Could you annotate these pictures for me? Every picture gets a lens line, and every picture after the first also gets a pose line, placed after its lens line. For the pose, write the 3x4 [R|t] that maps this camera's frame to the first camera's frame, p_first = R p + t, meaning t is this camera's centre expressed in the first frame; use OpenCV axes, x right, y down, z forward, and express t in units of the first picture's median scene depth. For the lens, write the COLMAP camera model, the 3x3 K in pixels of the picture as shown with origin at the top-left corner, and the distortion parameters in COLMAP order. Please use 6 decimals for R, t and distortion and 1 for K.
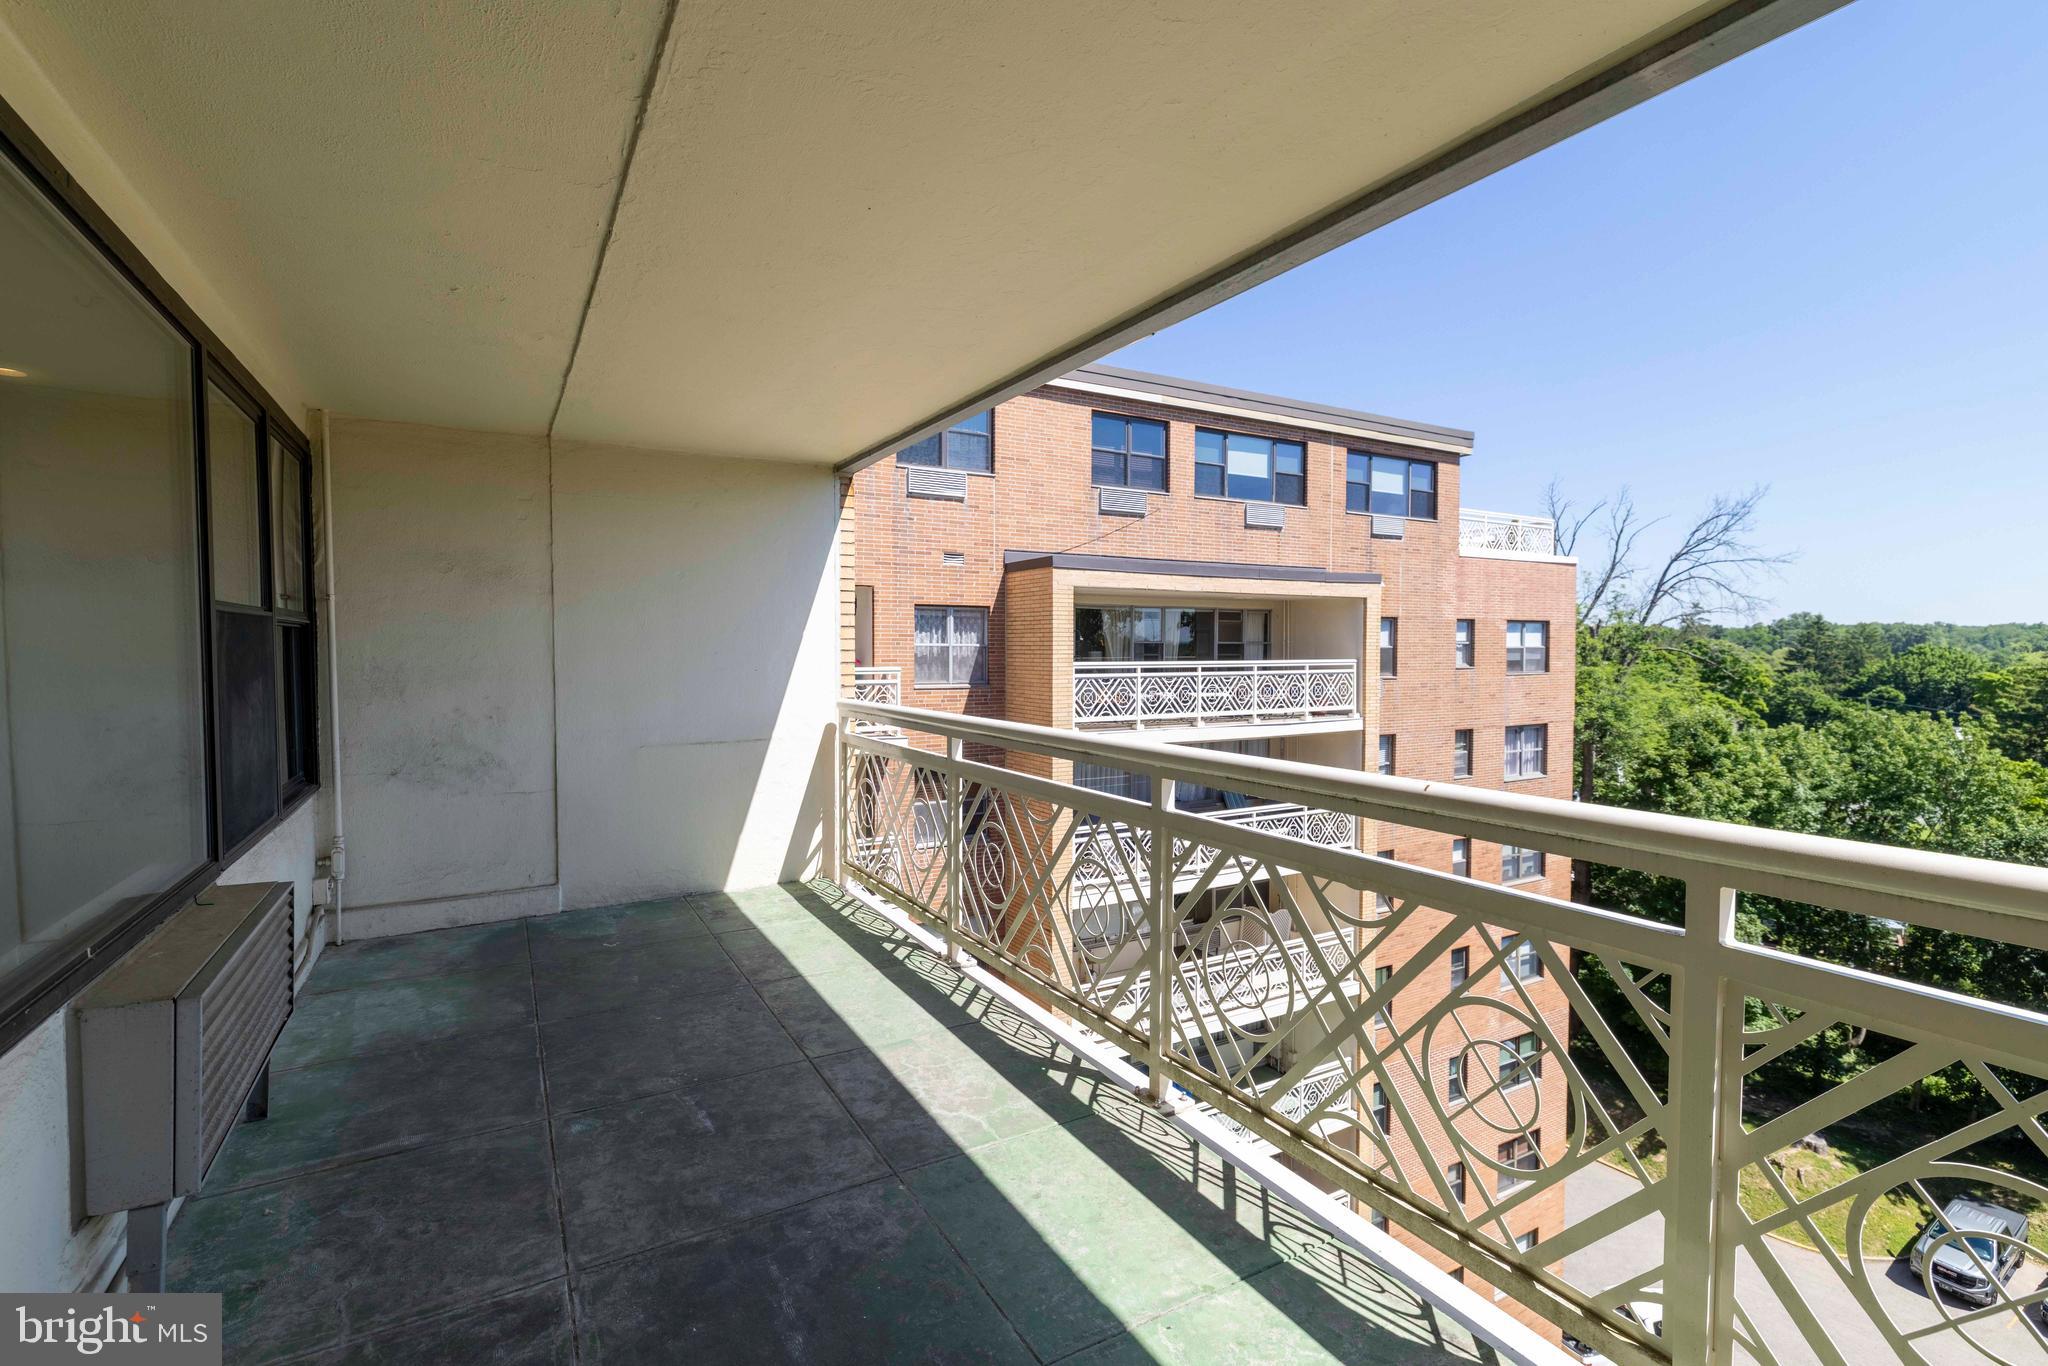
lens RADIAL K [[945.0, 0, 1024.0], [0, 945.0, 683.0], [0, 0, 1]] dist [-0.000525, -0.000321]
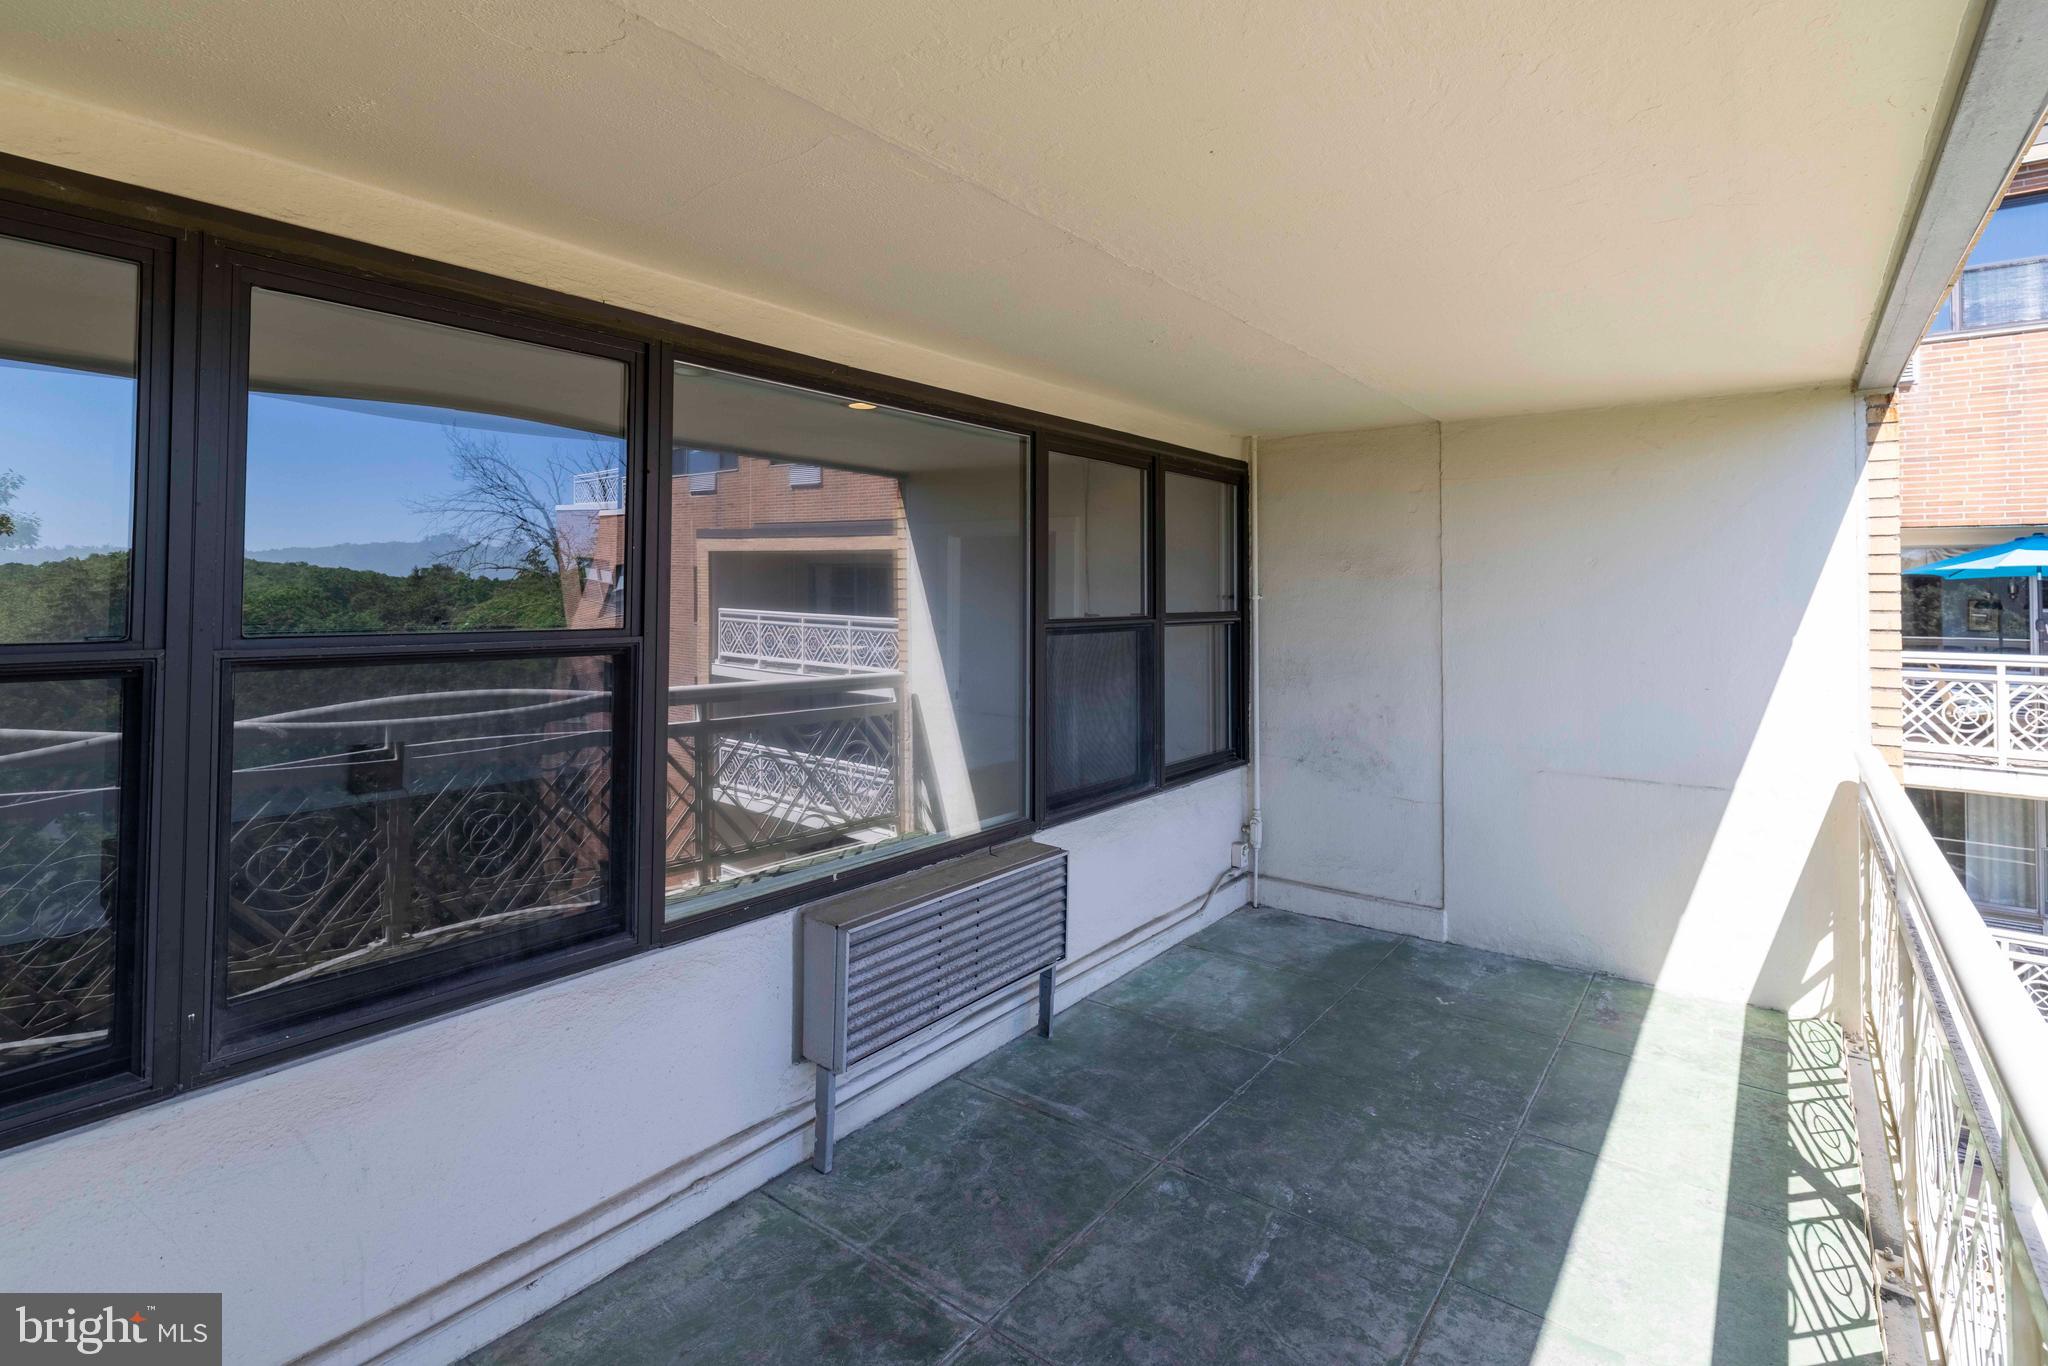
lens RADIAL K [[970.9, 0, 1025.0], [0, 970.9, 570.0], [0, 0, 1]] dist [0.001337, -0.000104]
pose [[0.381938, -0.020213, -0.923967, 0.241039], [-0.039720, 0.998478, -0.038262, -0.066209], [0.923334, 0.051314, 0.380554, 0.287542]]
